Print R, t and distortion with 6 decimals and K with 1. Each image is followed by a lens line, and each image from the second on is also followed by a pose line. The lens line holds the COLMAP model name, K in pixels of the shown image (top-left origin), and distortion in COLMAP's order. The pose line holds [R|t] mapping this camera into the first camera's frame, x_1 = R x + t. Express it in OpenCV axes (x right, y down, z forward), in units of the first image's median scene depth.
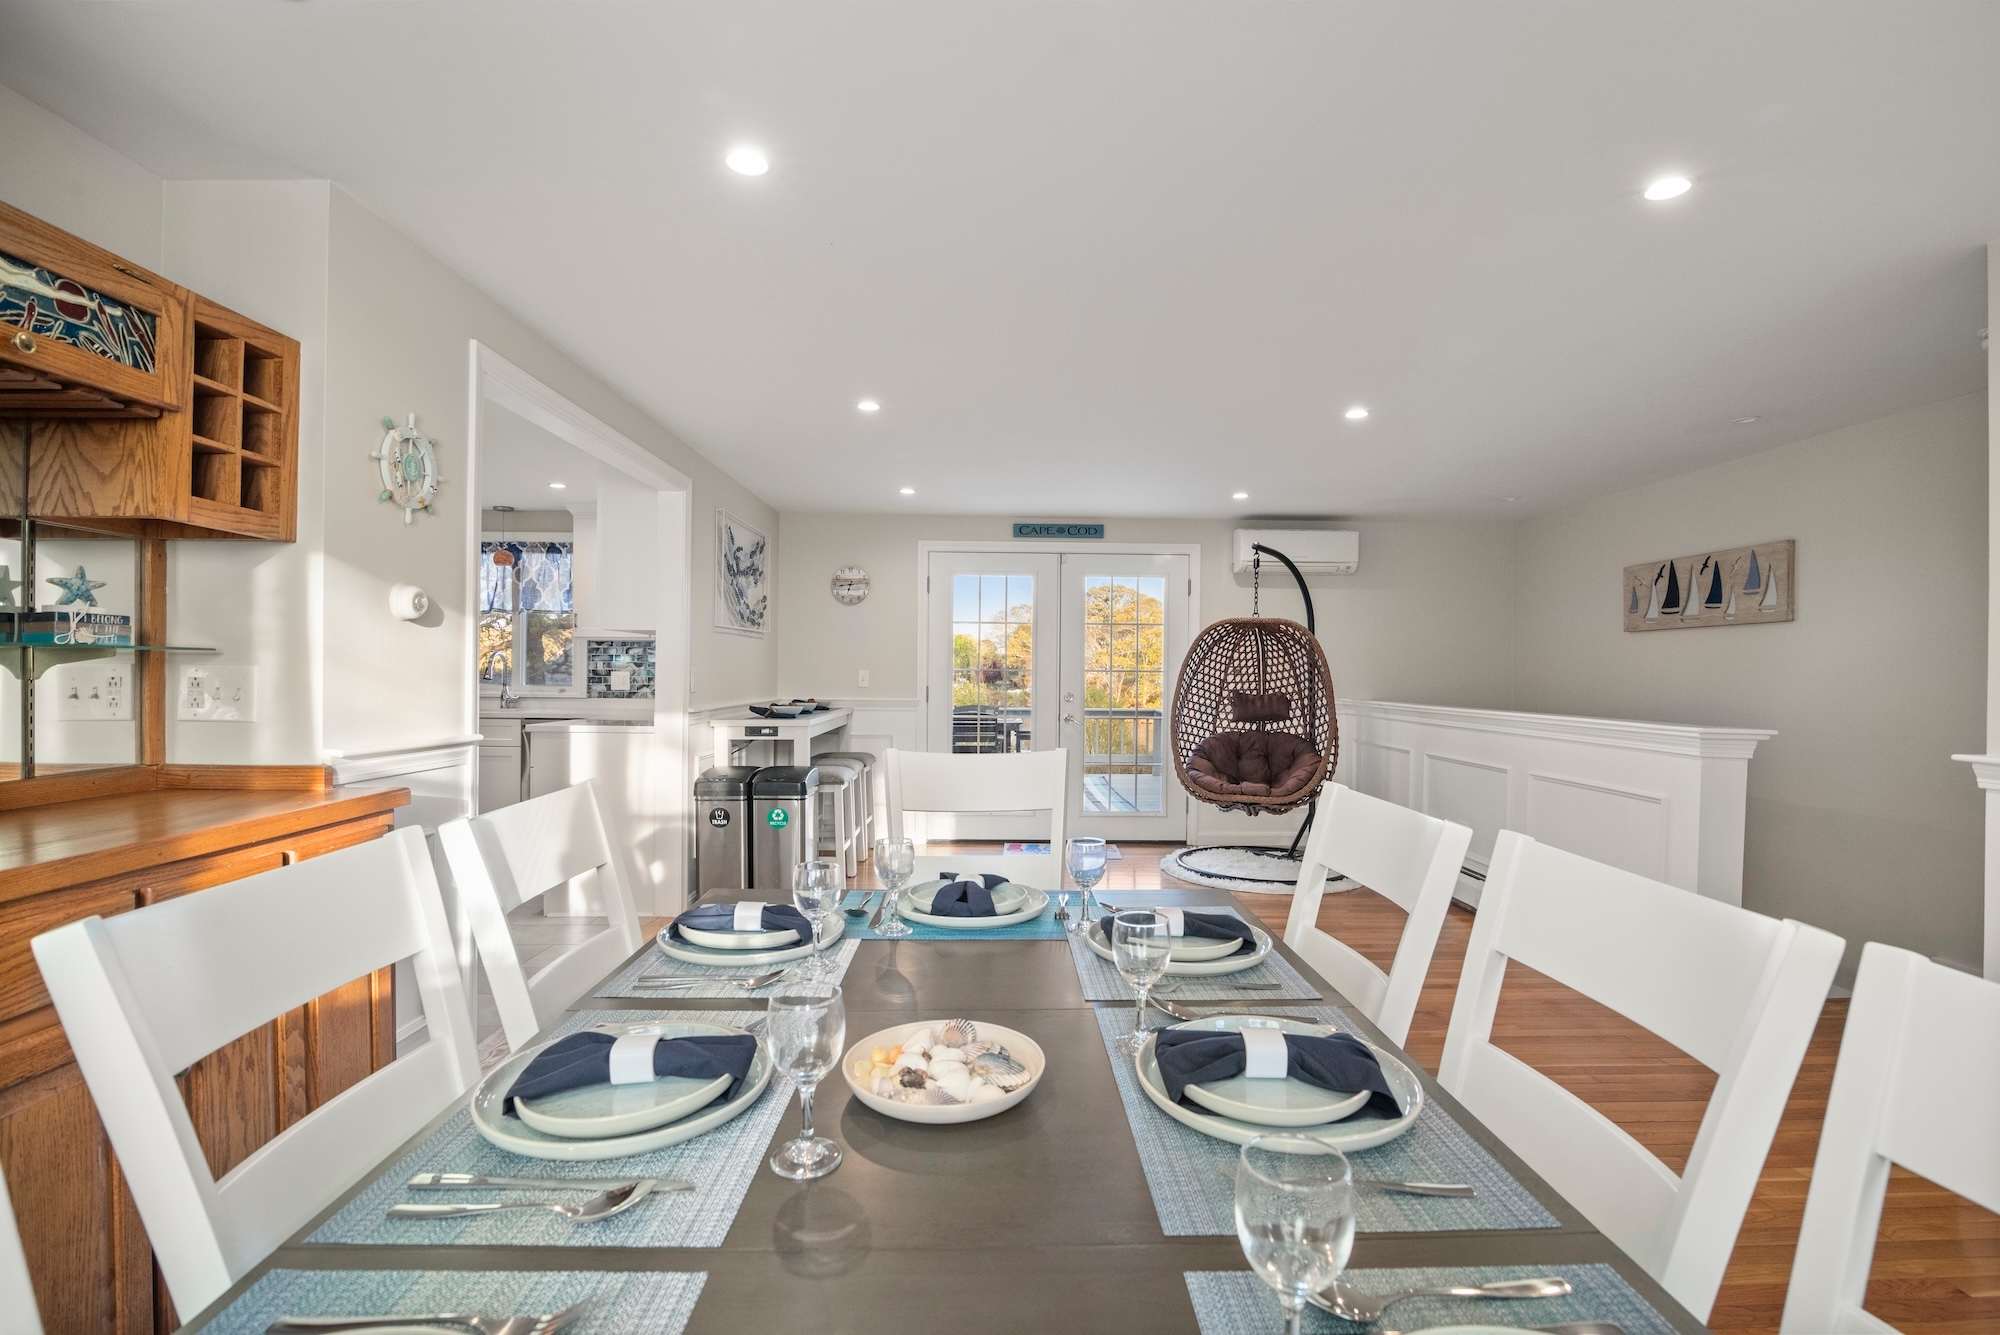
lens RADIAL K [[934.3, 0, 1007.9], [0, 934.3, 671.7], [0, 0, 1]] dist [-0.005421, -0.001121]
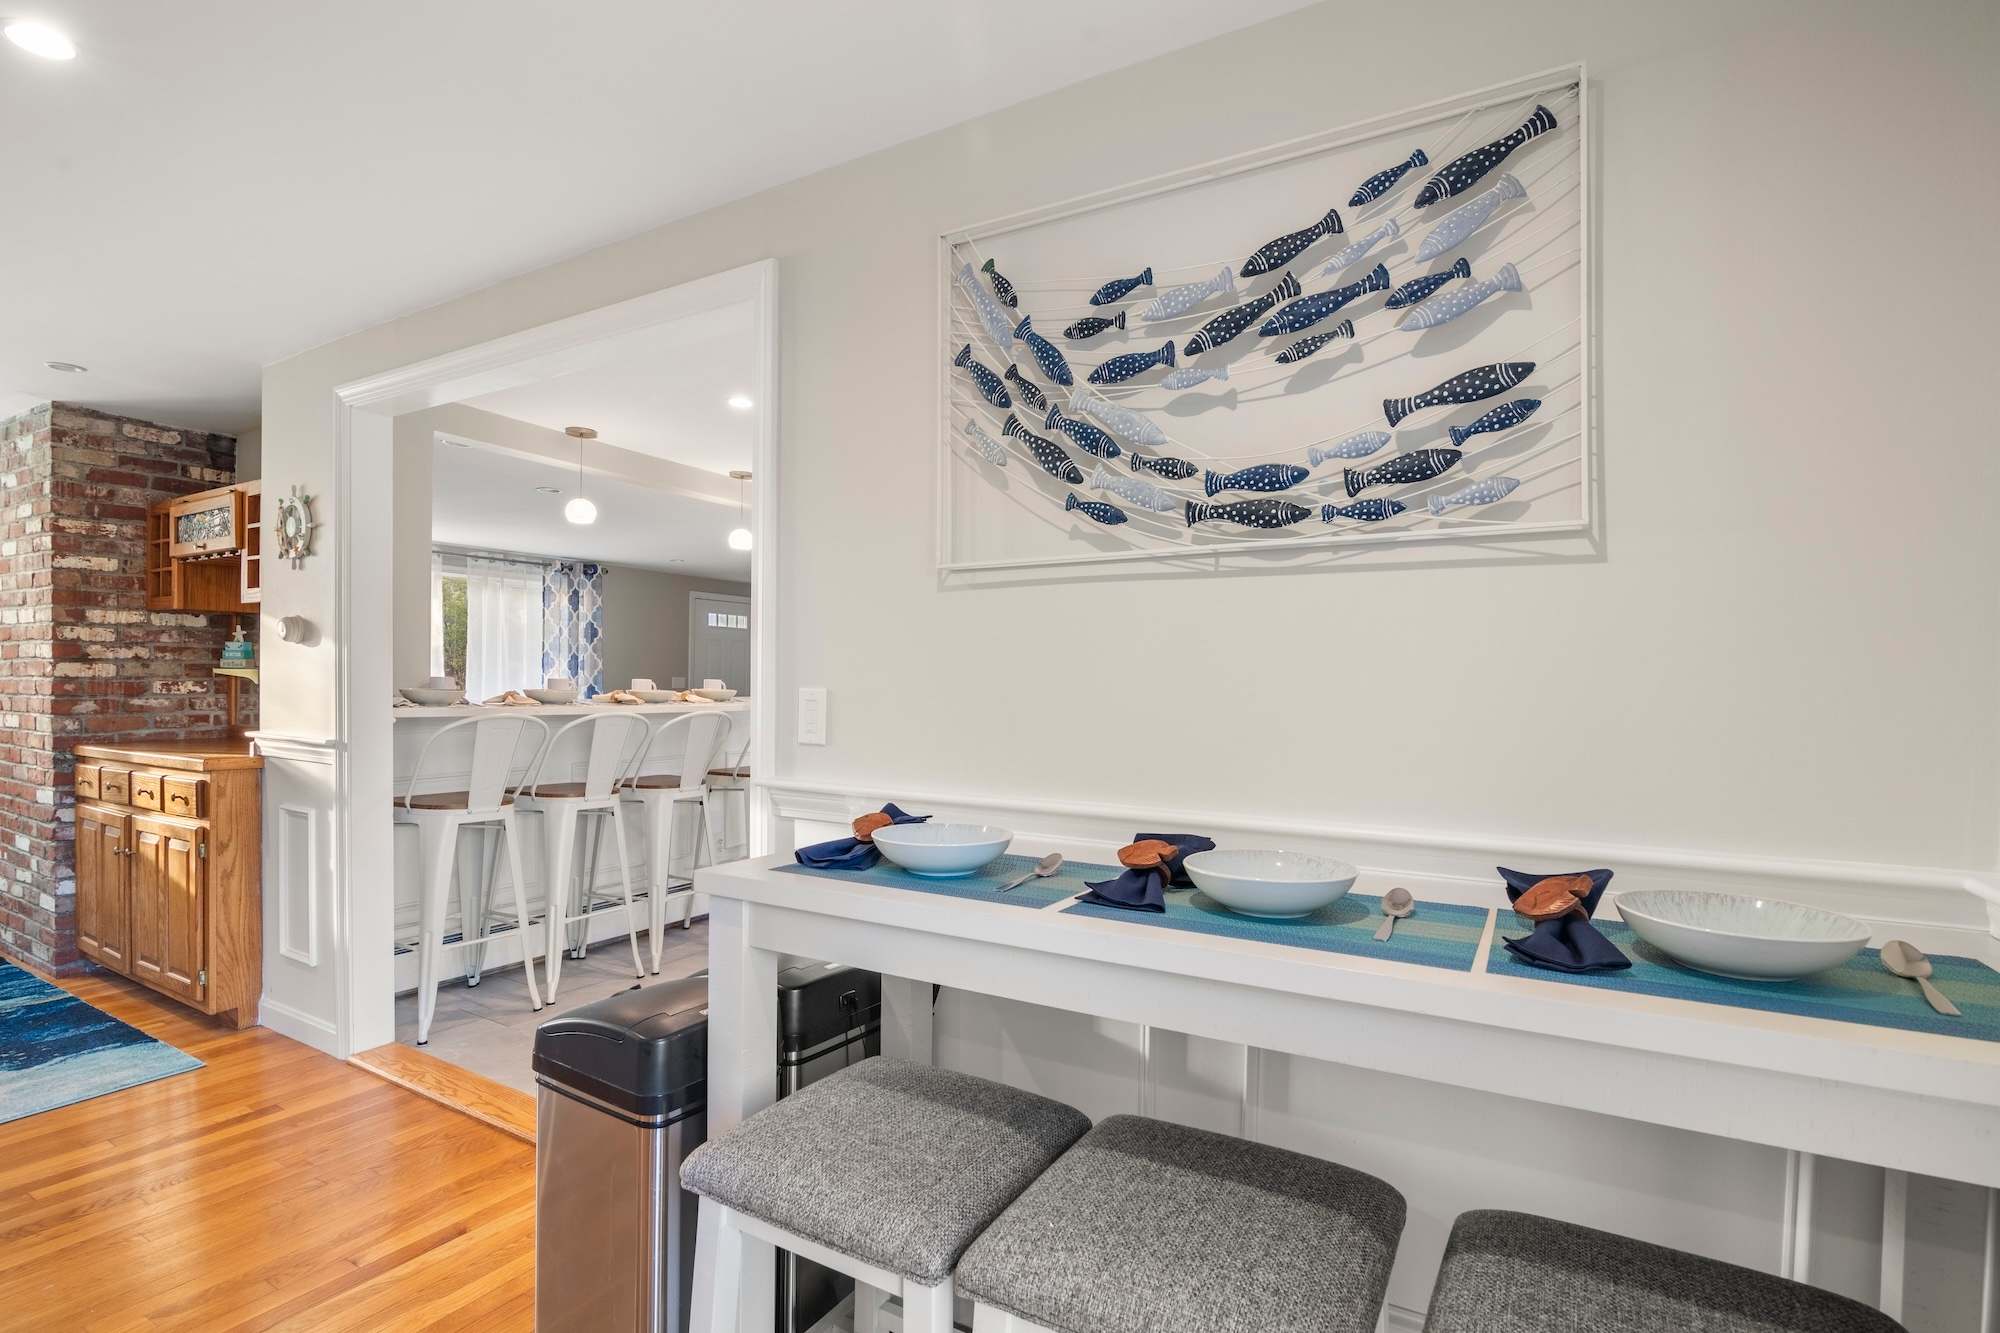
lens RADIAL K [[934.3, 0, 1002.5], [0, 934.3, 673.4], [0, 0, 1]] dist [-0.005421, -0.001121]
pose [[-0.522421, -0.007027, -0.852659, -0.016845], [-0.013158, 0.999913, -0.000179, -0.008659], [0.852586, 0.011126, -0.522468, 1.071492]]
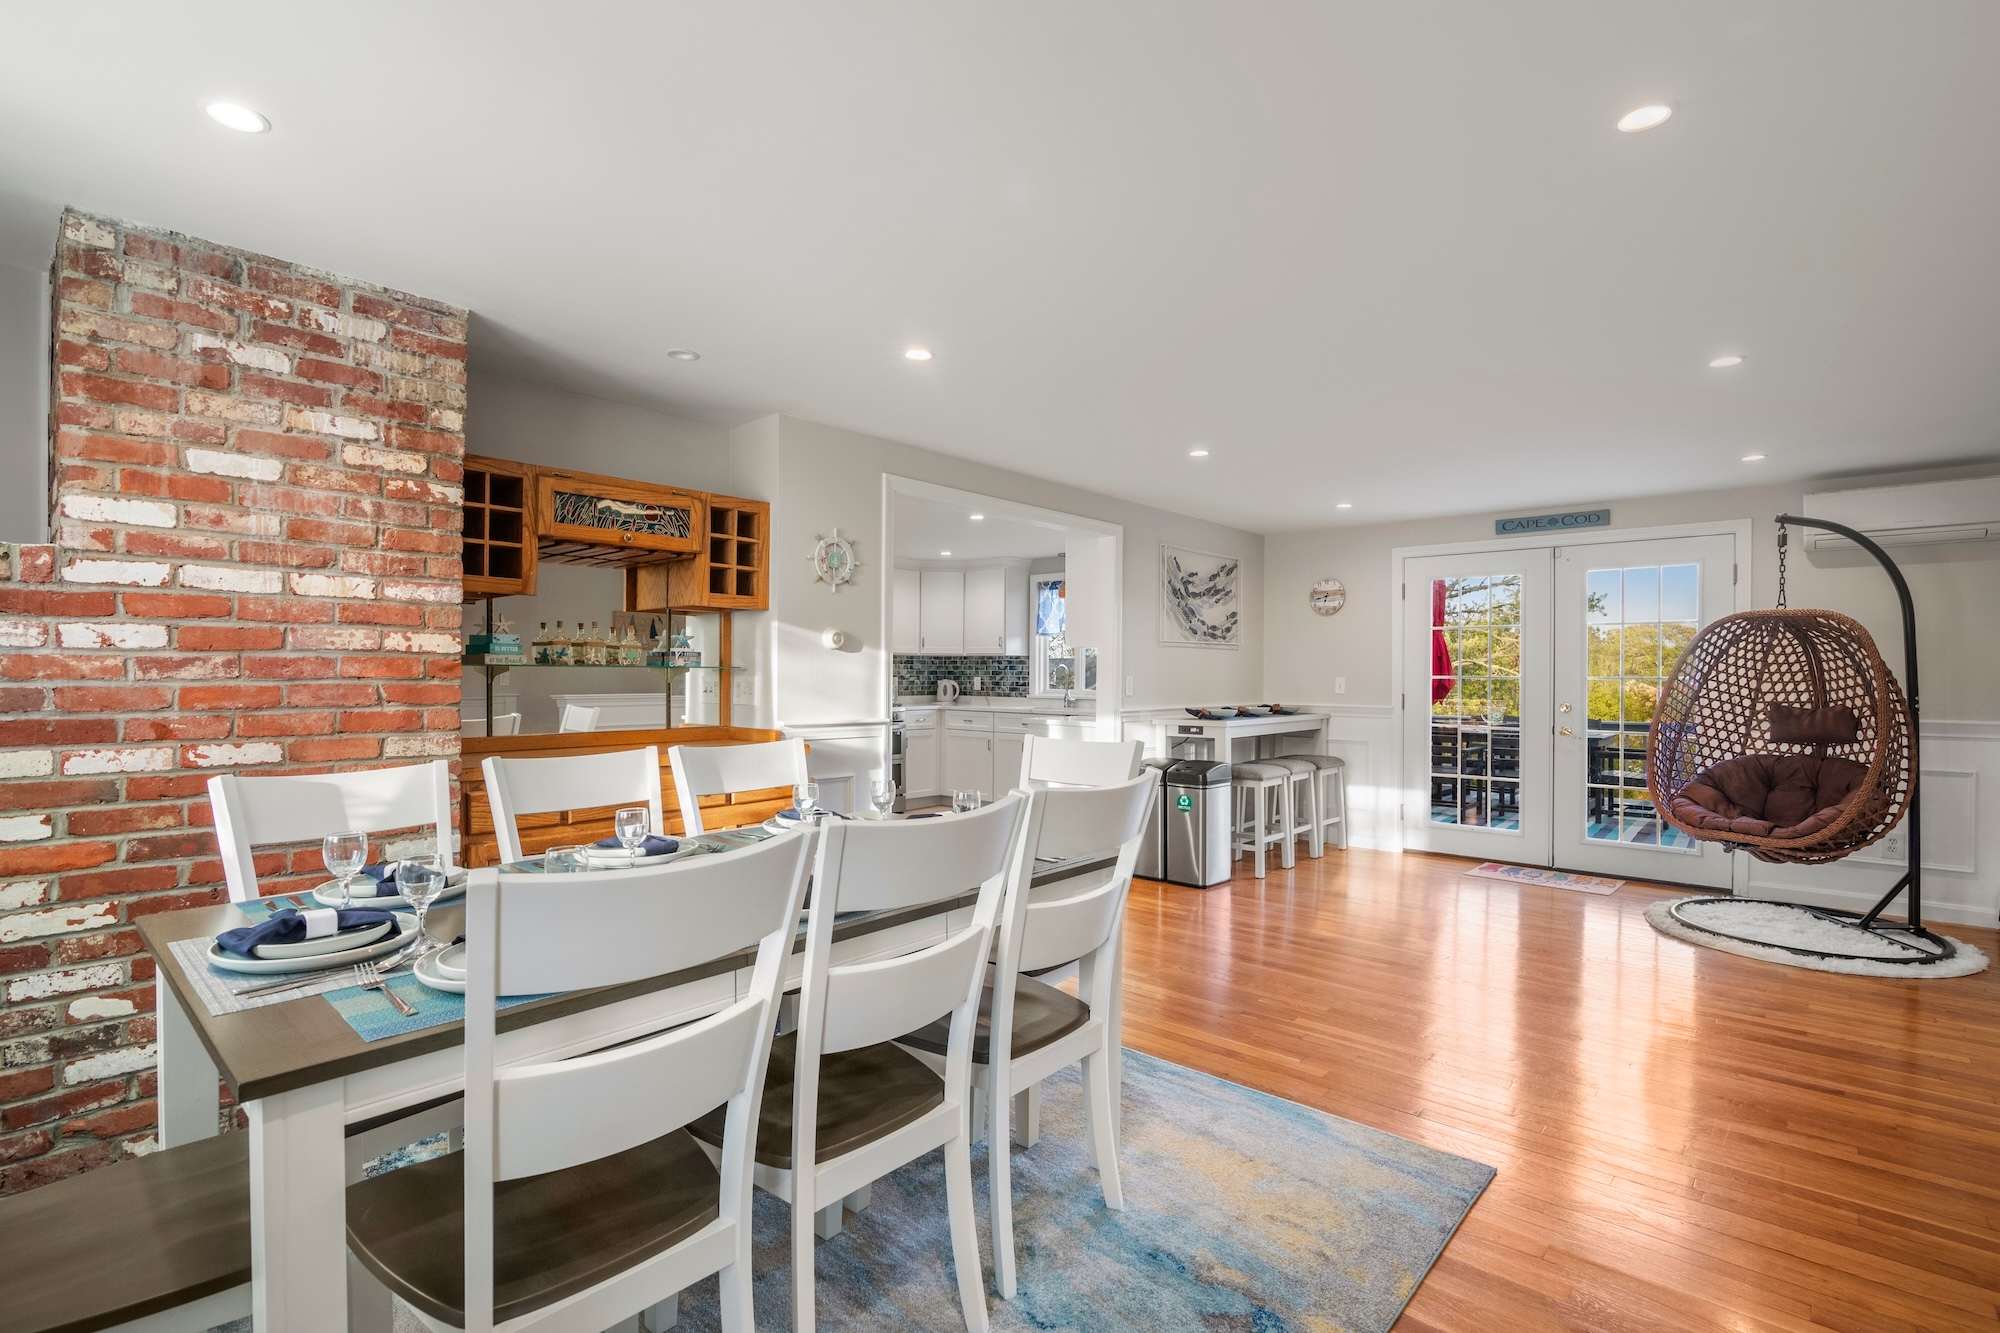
lens RADIAL K [[934.3, 0, 1008.3], [0, 934.3, 670.6], [0, 0, 1]] dist [-0.005421, -0.001121]
pose [[0.725095, -0.006837, -0.688615, 0.335253], [0.000839, 0.999959, -0.009044, -0.000400], [0.688649, 0.005980, 0.725071, -0.010264]]
